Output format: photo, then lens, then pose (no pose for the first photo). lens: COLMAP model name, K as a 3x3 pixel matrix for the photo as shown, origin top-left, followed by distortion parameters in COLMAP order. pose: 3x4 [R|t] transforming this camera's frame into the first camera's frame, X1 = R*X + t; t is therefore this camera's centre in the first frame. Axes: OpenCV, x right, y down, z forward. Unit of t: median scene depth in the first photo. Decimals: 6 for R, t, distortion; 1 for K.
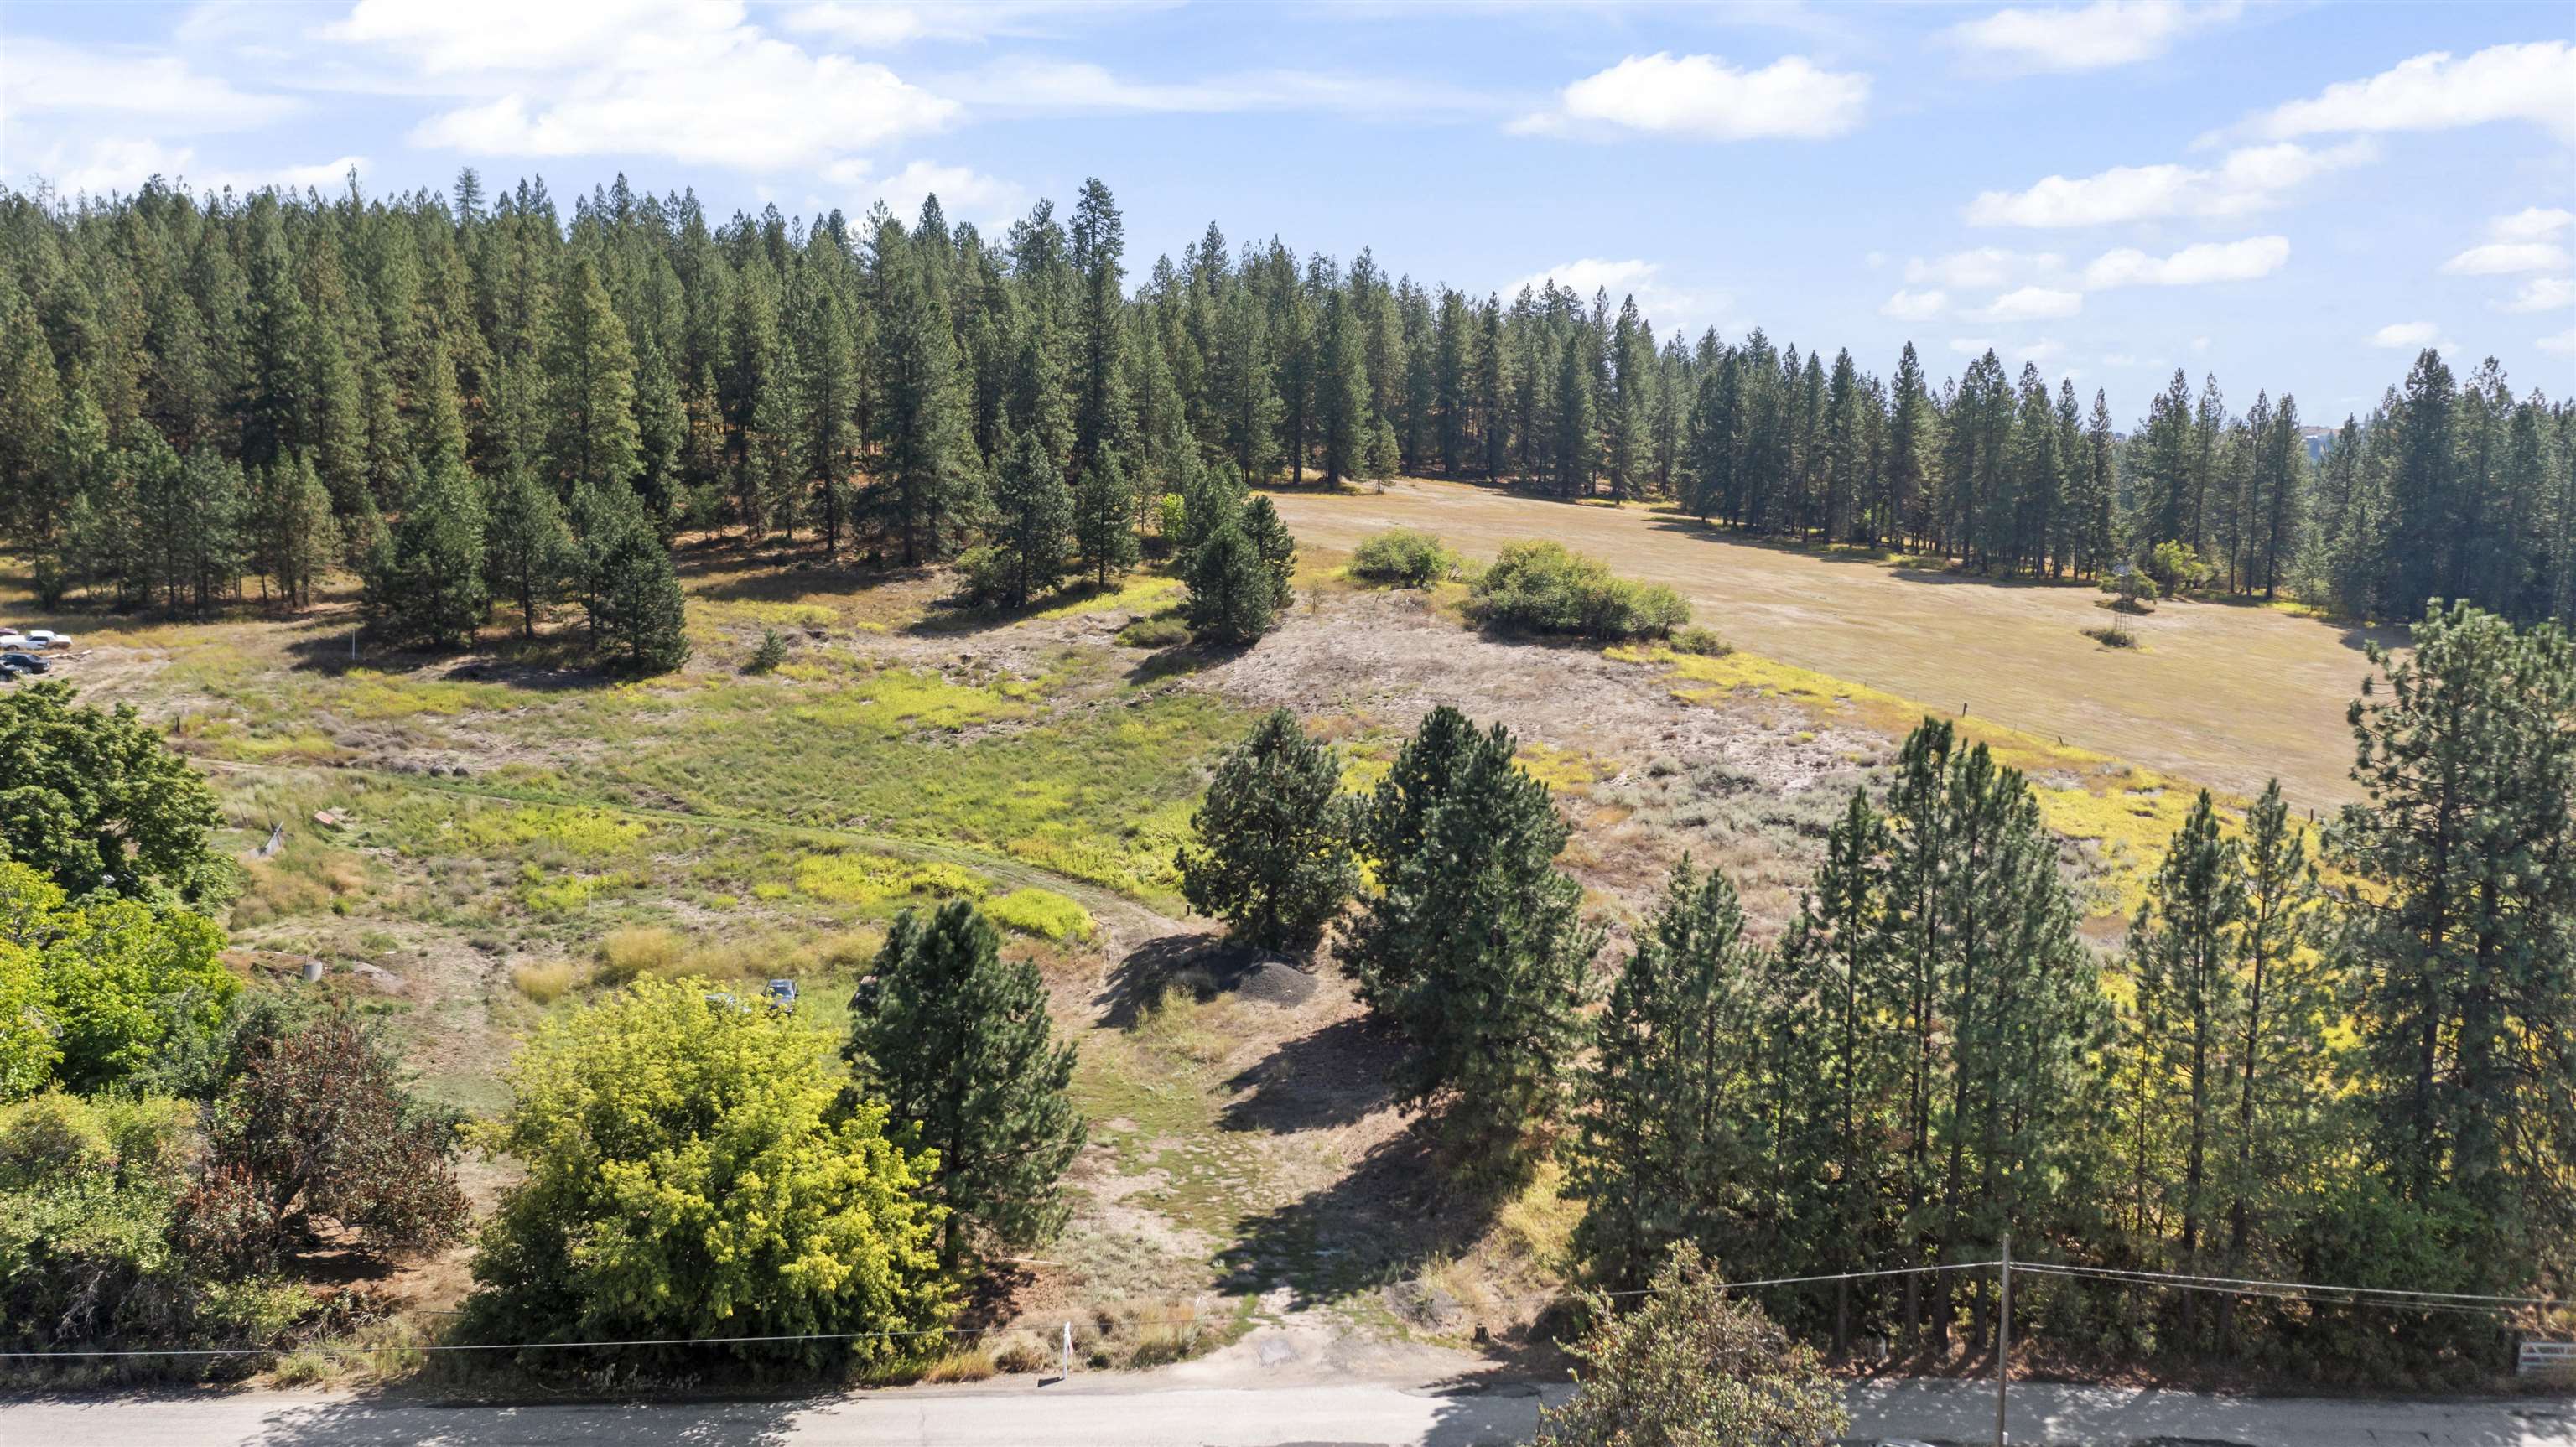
lens RADIAL K [[2044.5, 0, 1297.2], [0, 2044.5, 724.4], [0, 0, 1]] dist [-0.000776, 0.003532]
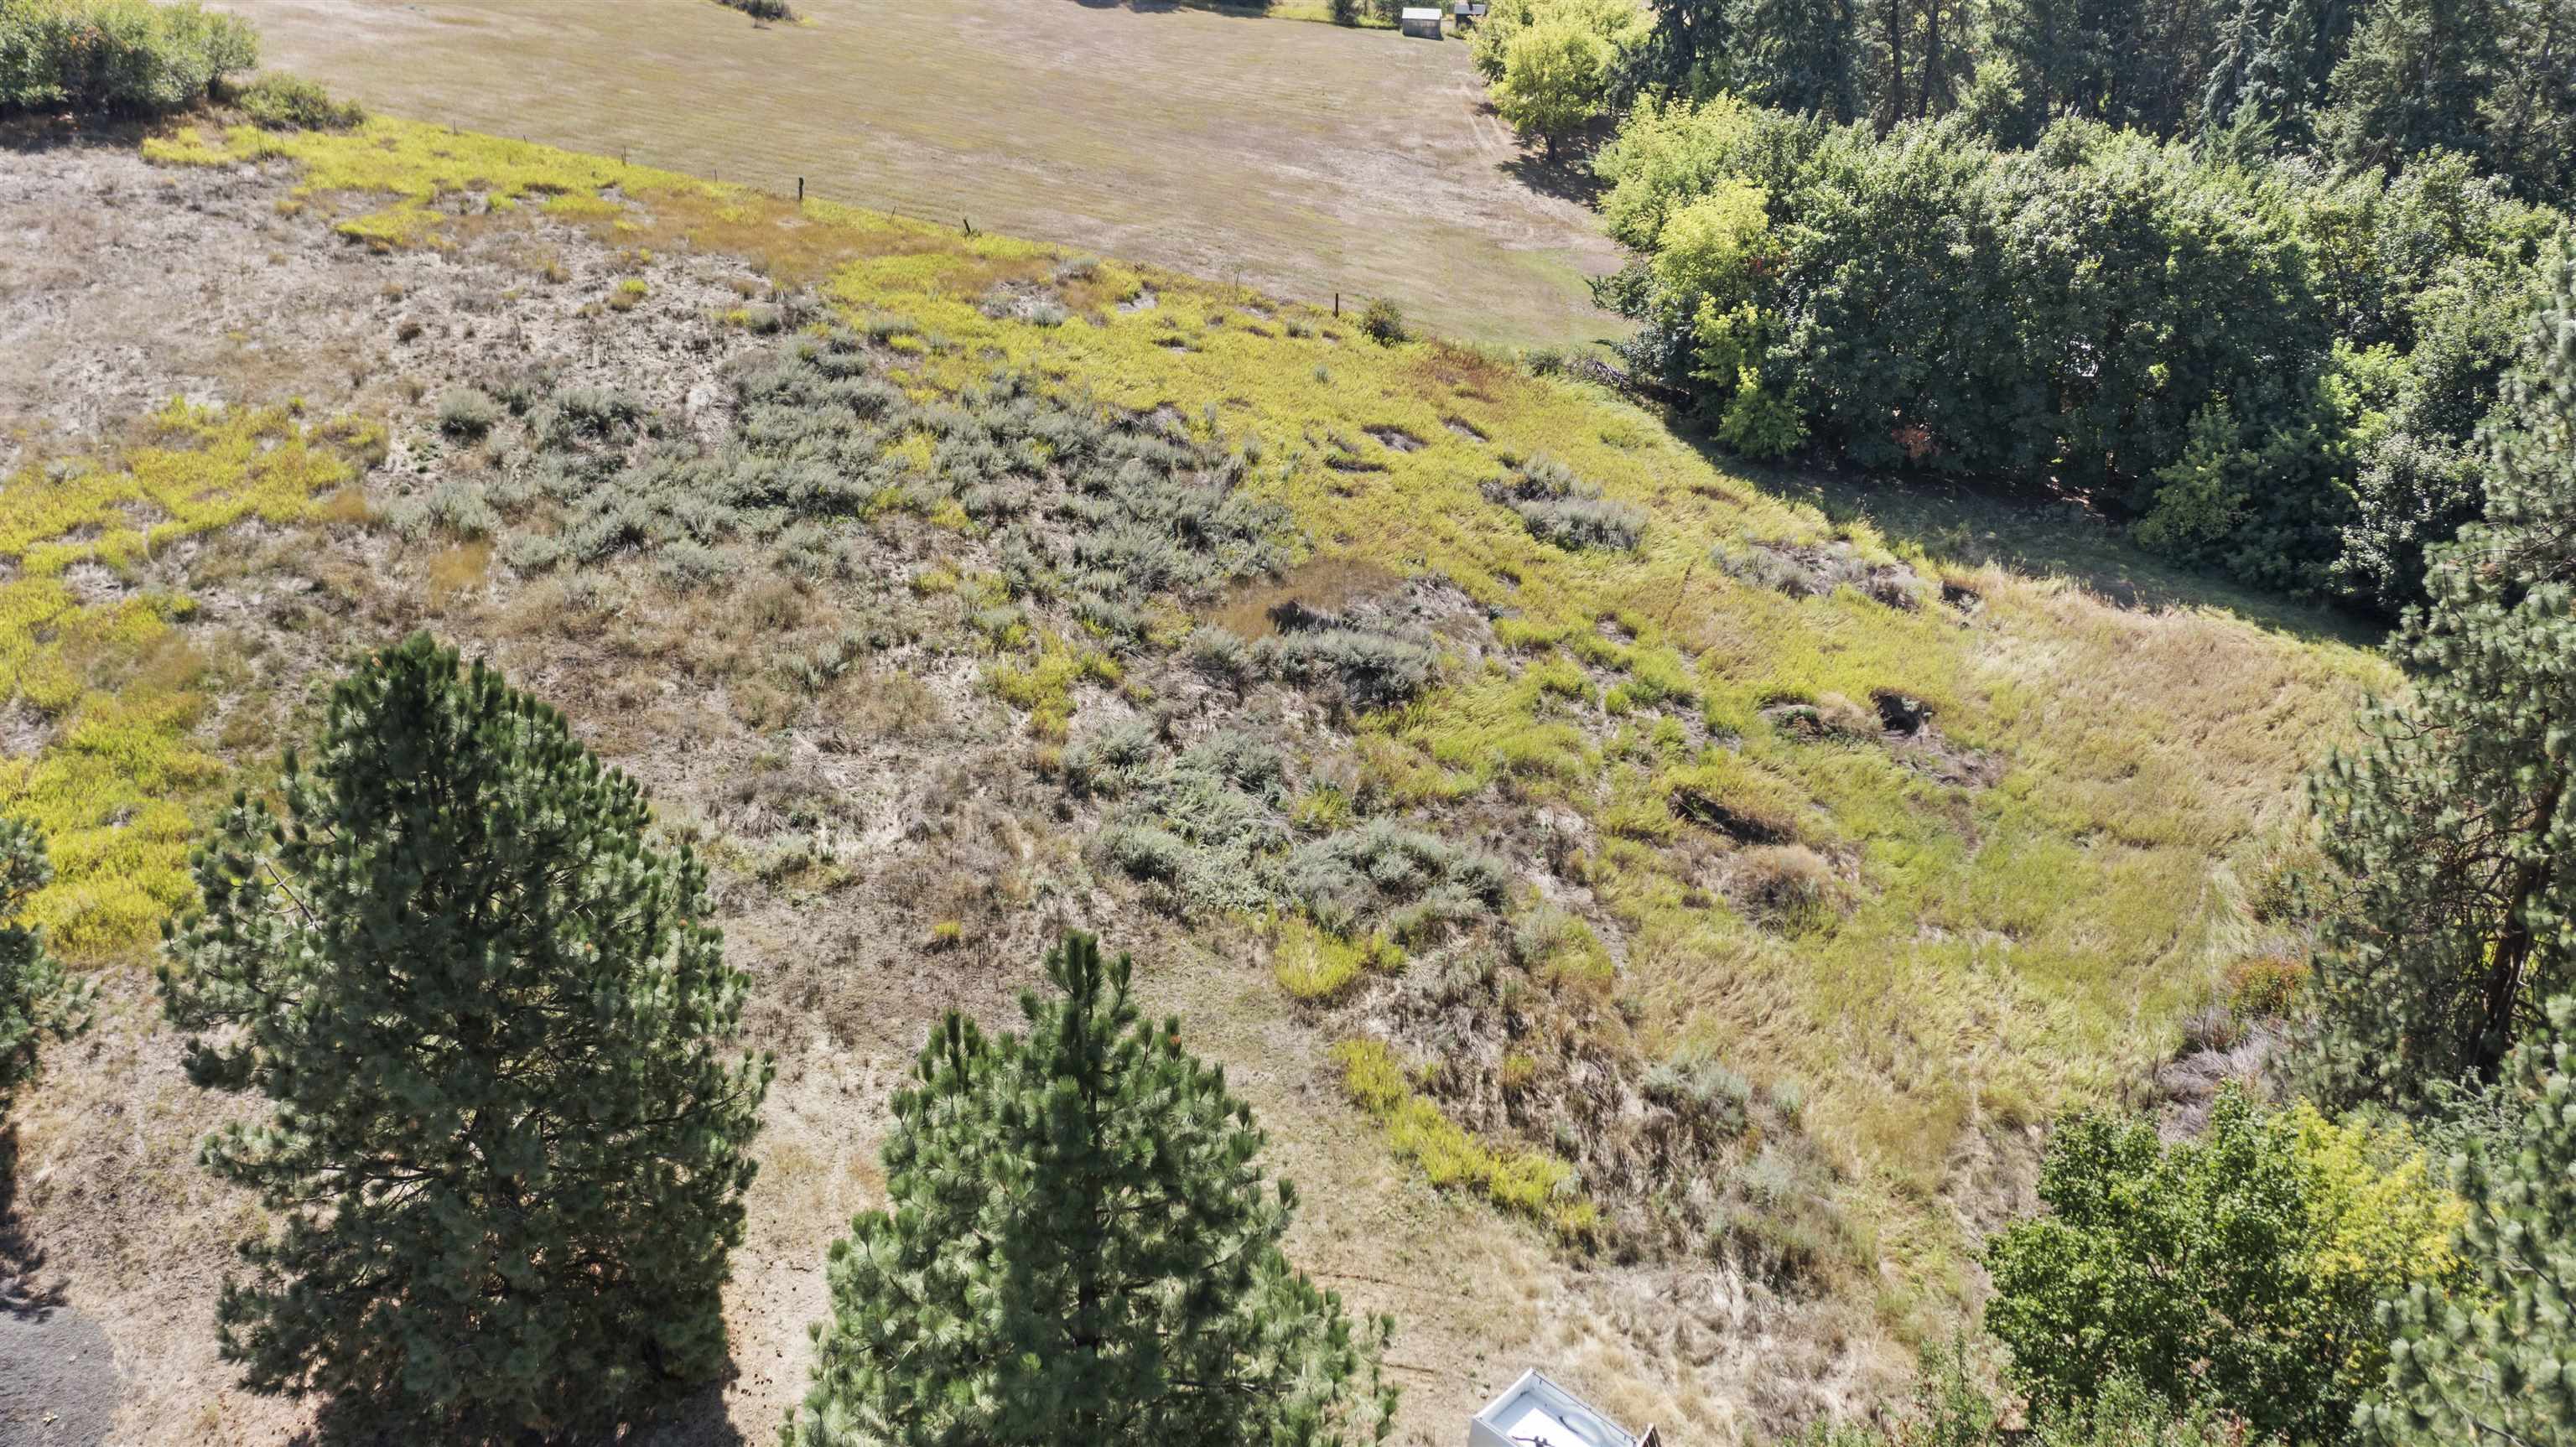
lens RADIAL K [[2044.5, 0, 1297.2], [0, 2044.5, 724.4], [0, 0, 1]] dist [-0.000776, 0.003532]
pose [[0.711924, -0.300747, 0.634598, -0.023853], [0.079766, 0.932439, 0.352413, -0.060089], [-0.697711, -0.200272, 0.687815, 0.376811]]
